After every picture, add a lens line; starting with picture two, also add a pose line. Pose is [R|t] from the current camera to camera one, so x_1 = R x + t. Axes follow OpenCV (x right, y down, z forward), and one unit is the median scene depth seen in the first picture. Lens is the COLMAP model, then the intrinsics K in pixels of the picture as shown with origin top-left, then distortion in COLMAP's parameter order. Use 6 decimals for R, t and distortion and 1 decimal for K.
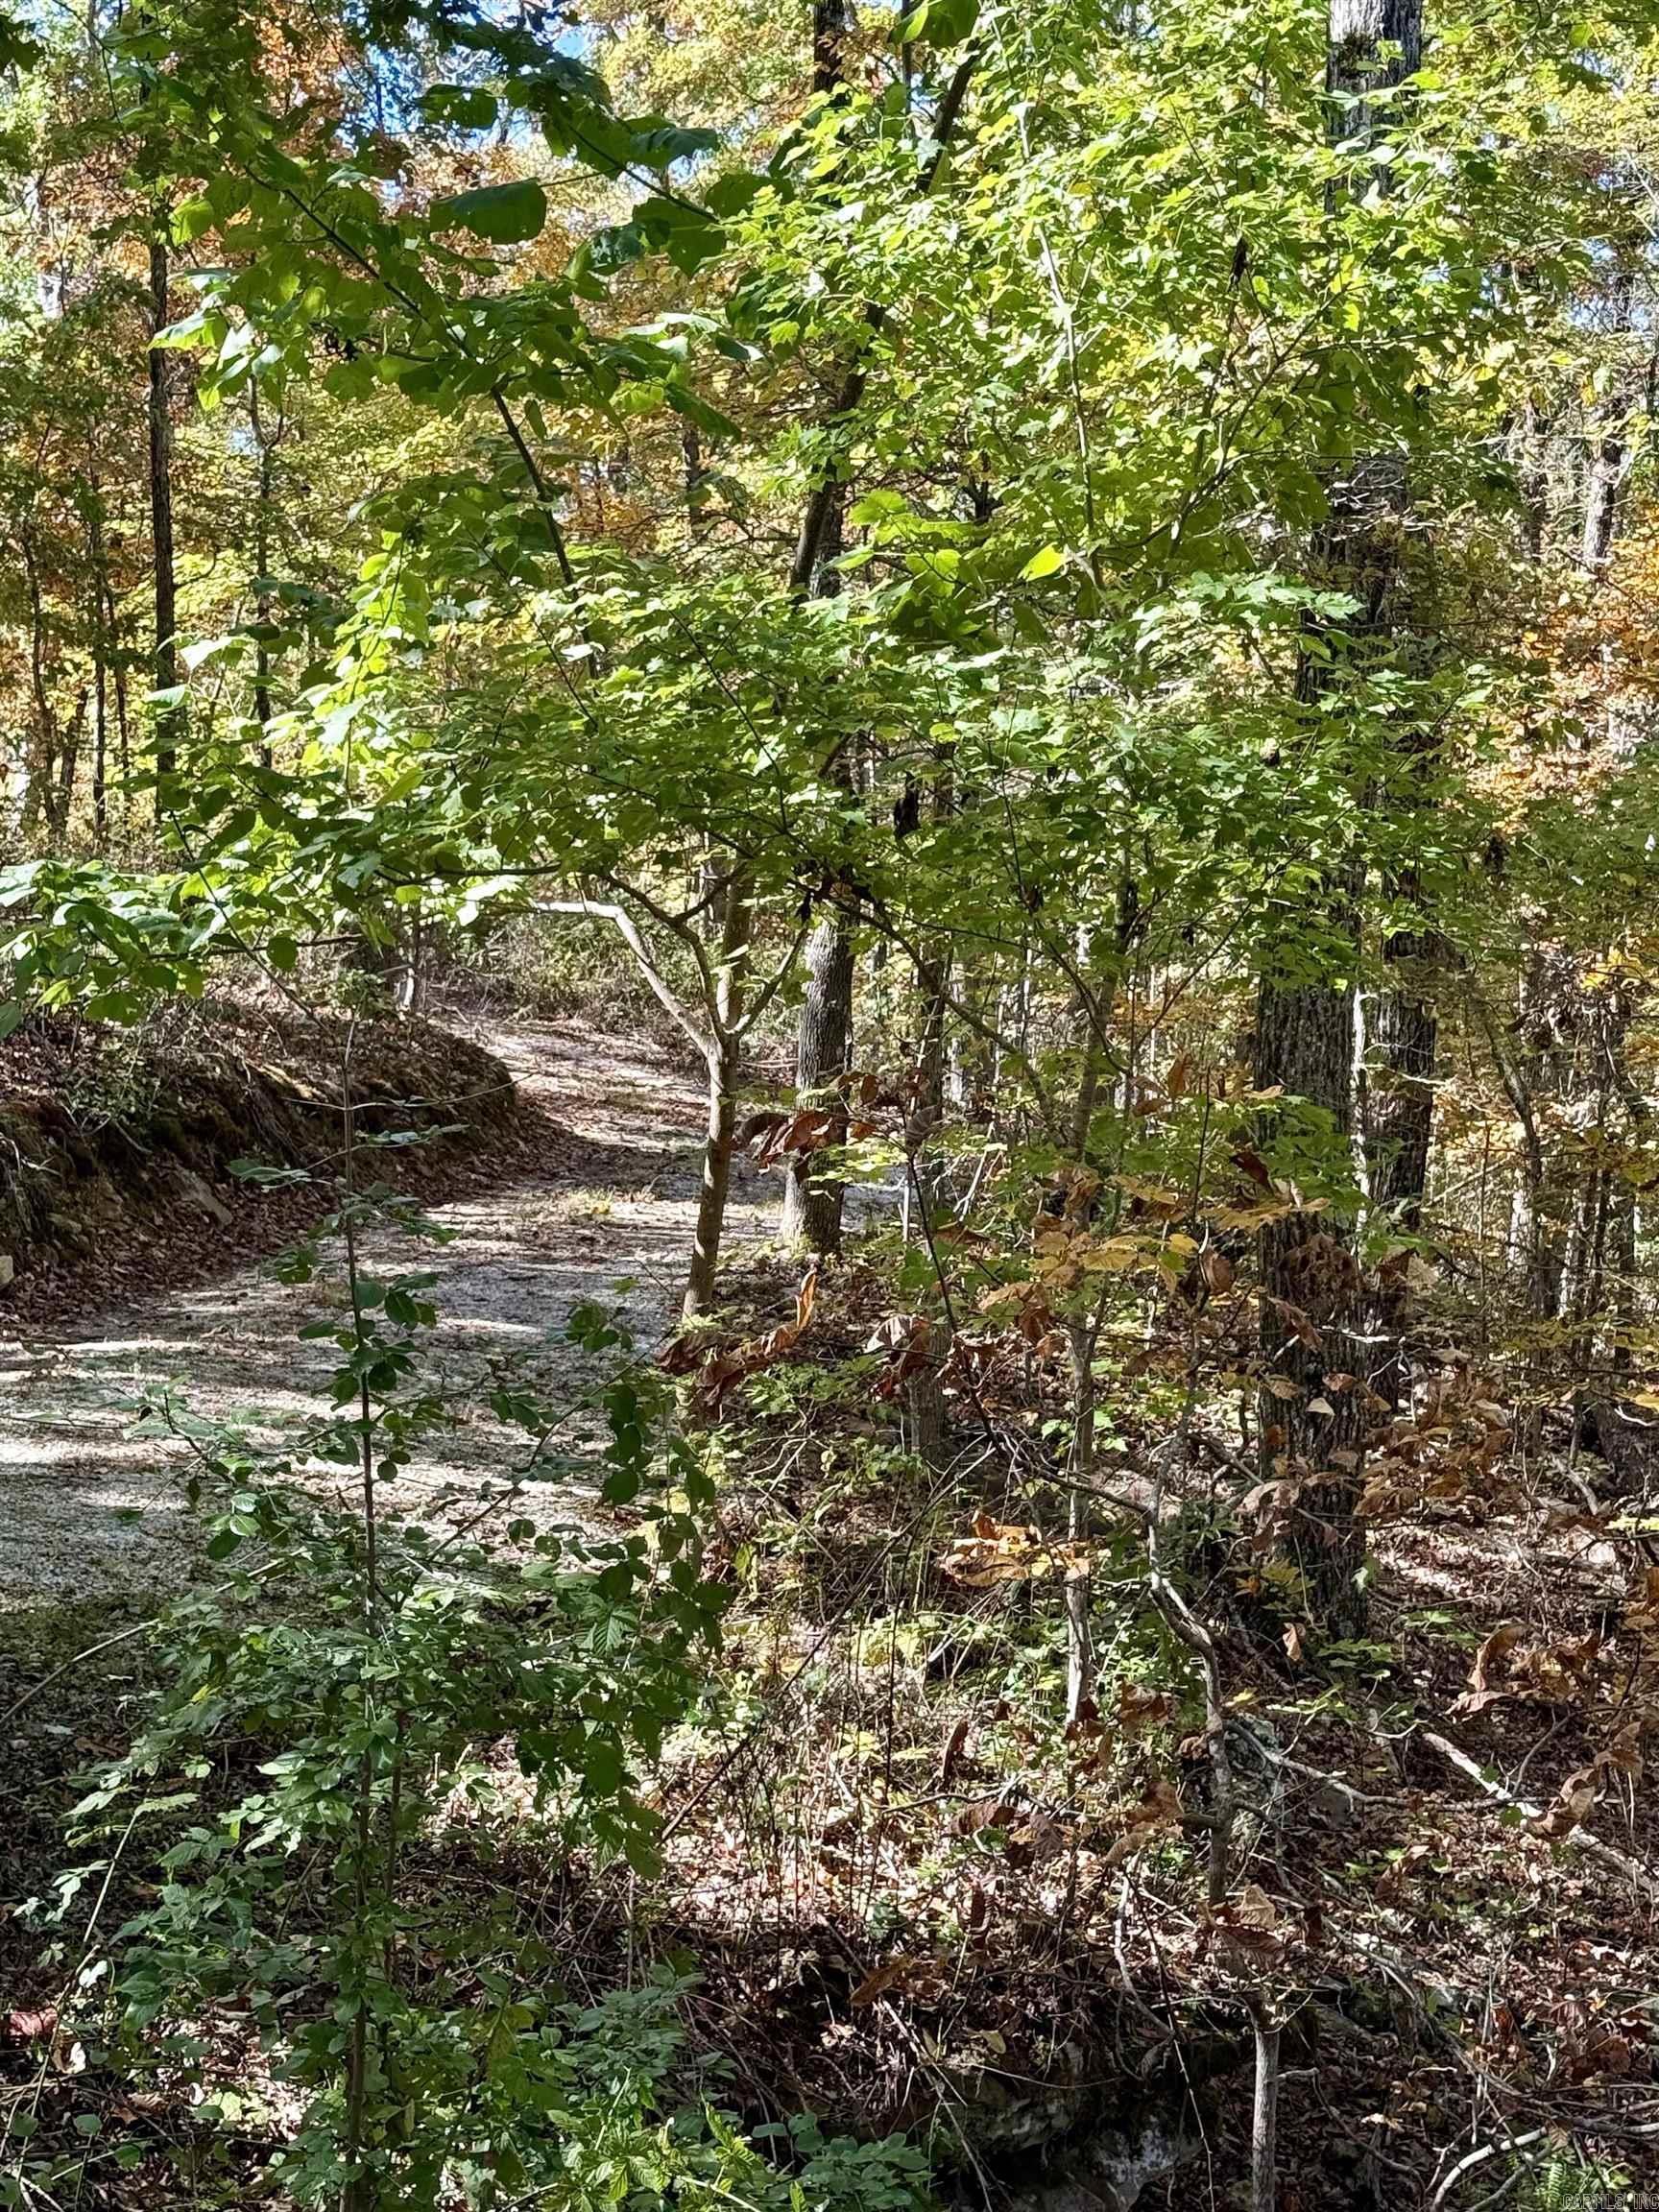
lens RADIAL K [[3607.3, 0, 829.5], [0, 3607.3, 1106.0], [0, 0, 1]] dist [0.005254, 0.000993]
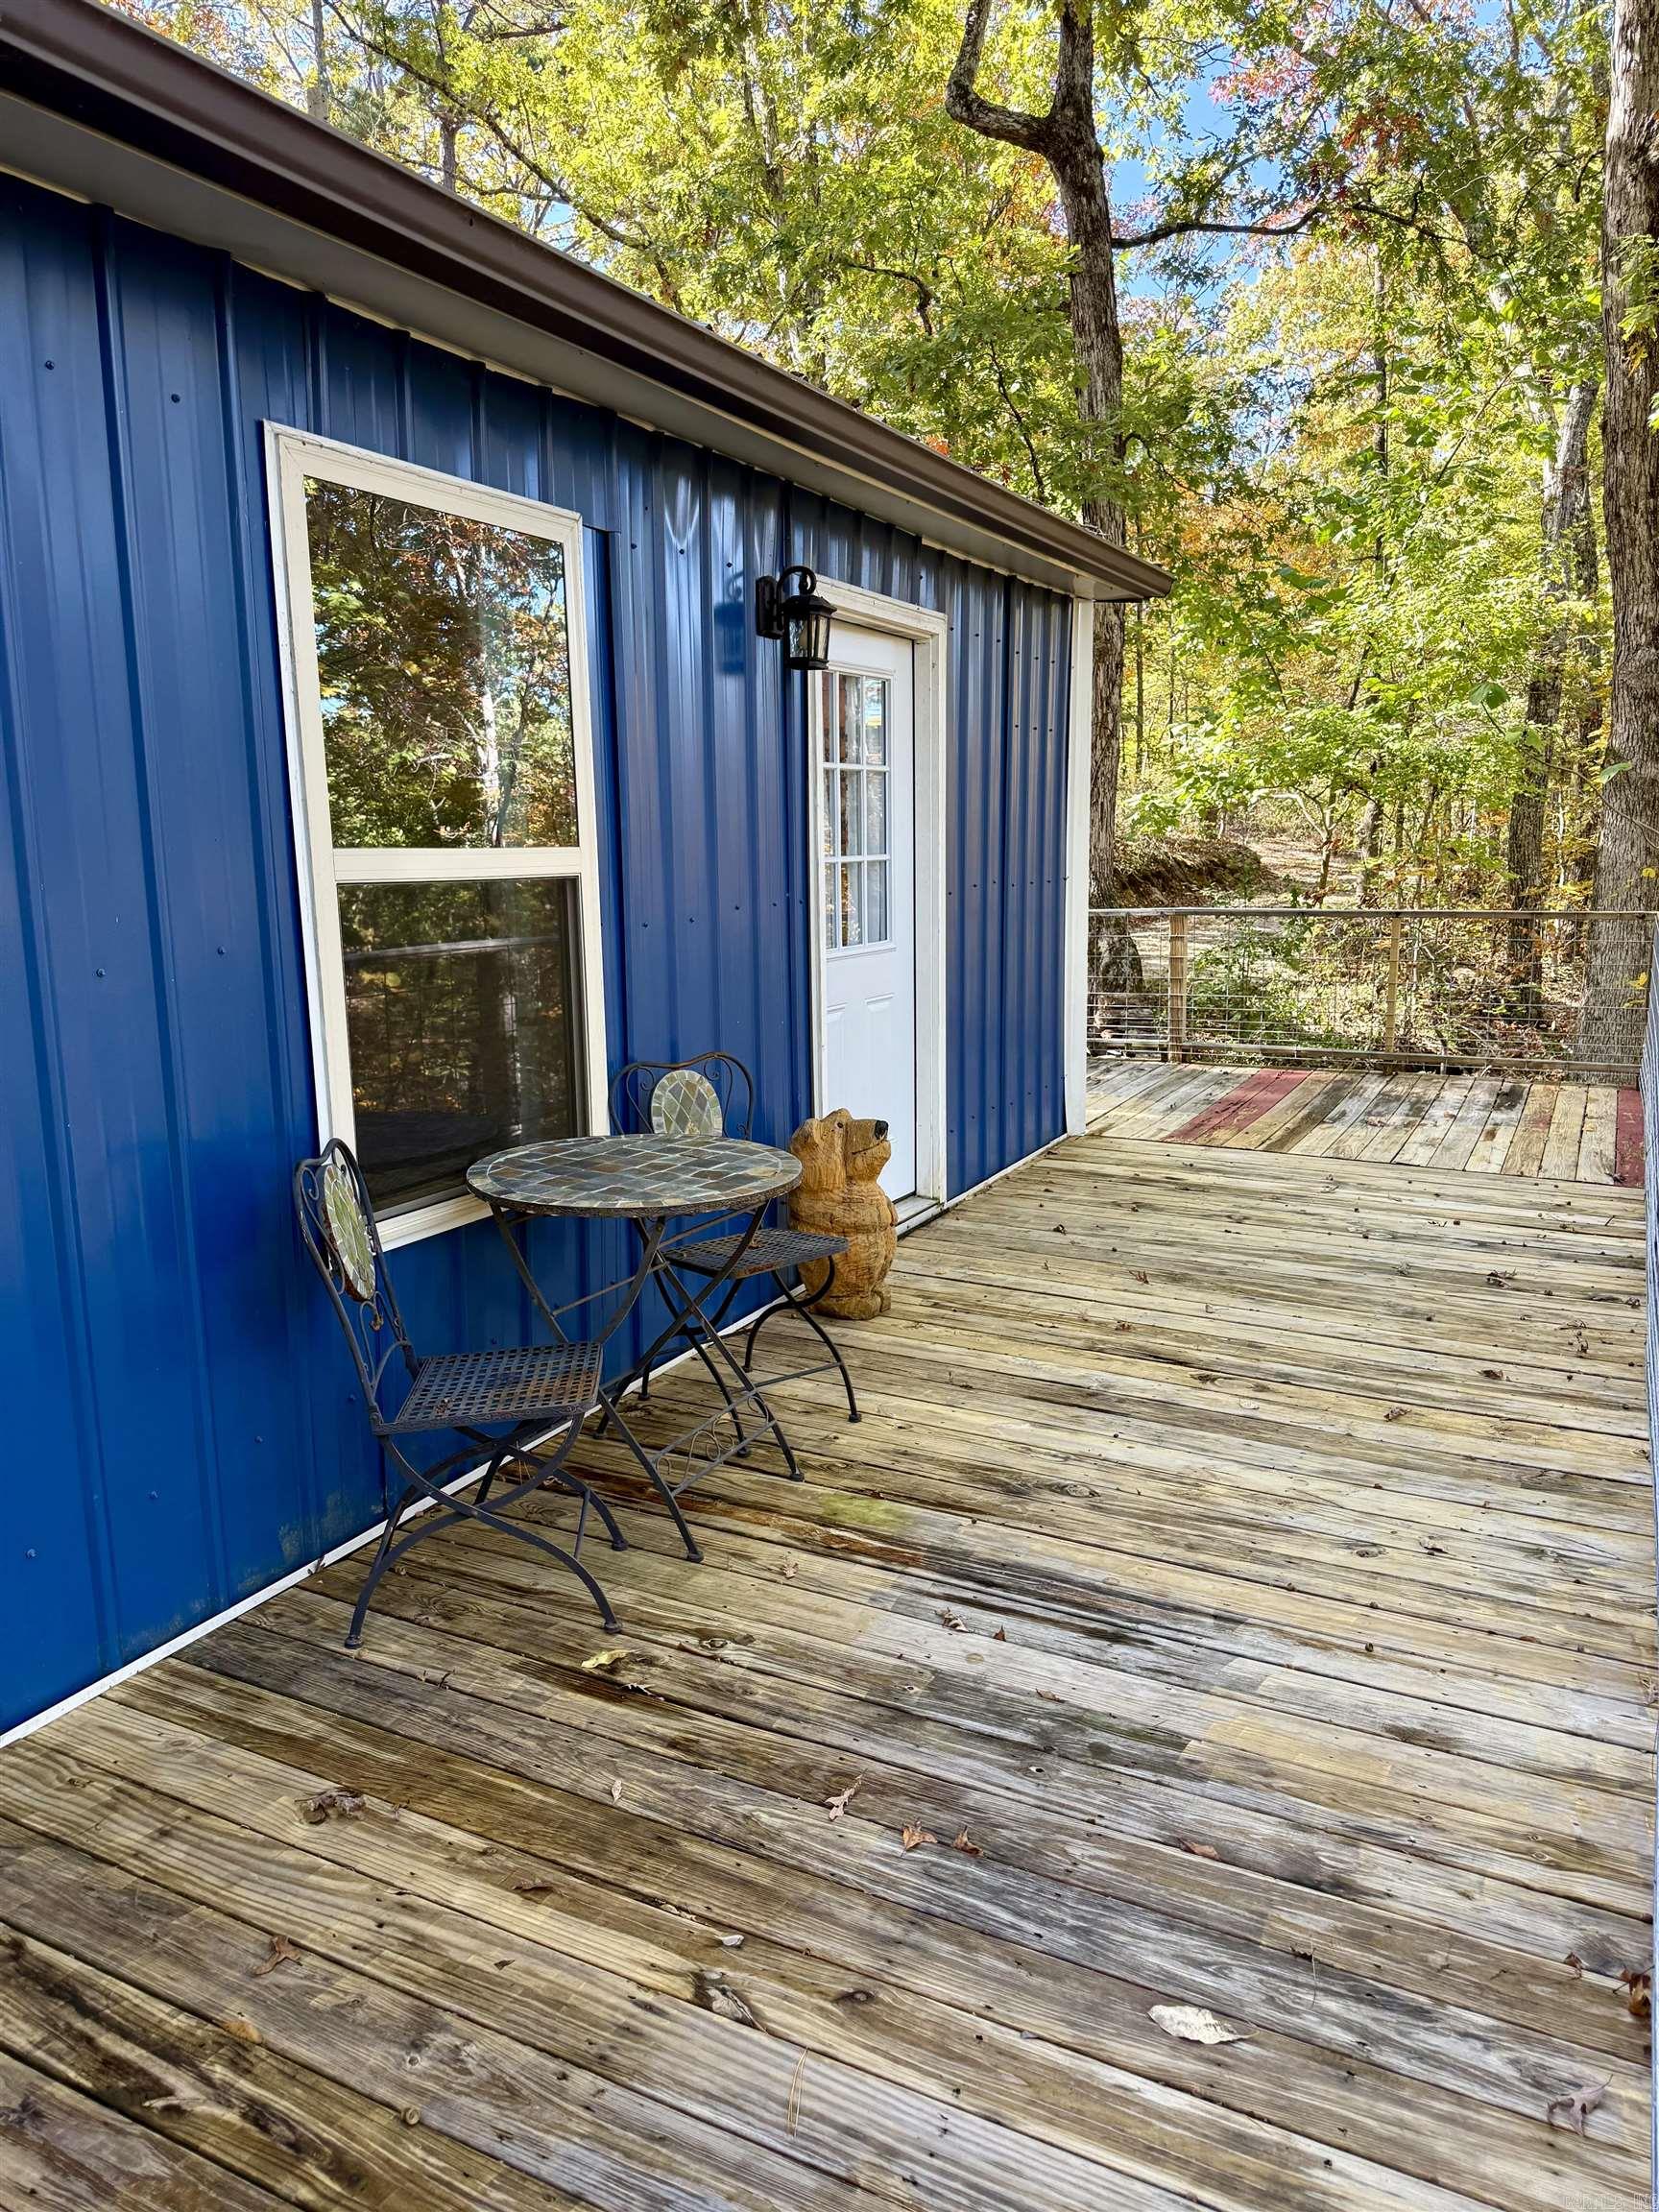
lens RADIAL K [[1562.8, 0, 829.5], [0, 1562.8, 1106.0], [0, 0, 1]] dist [-0.000094, -0.000106]
pose [[0.939263, 0.020393, -0.342592, 0.040717], [0.027067, 0.990722, 0.133182, 0.029236], [0.342129, -0.134366, 0.929996, -0.618989]]
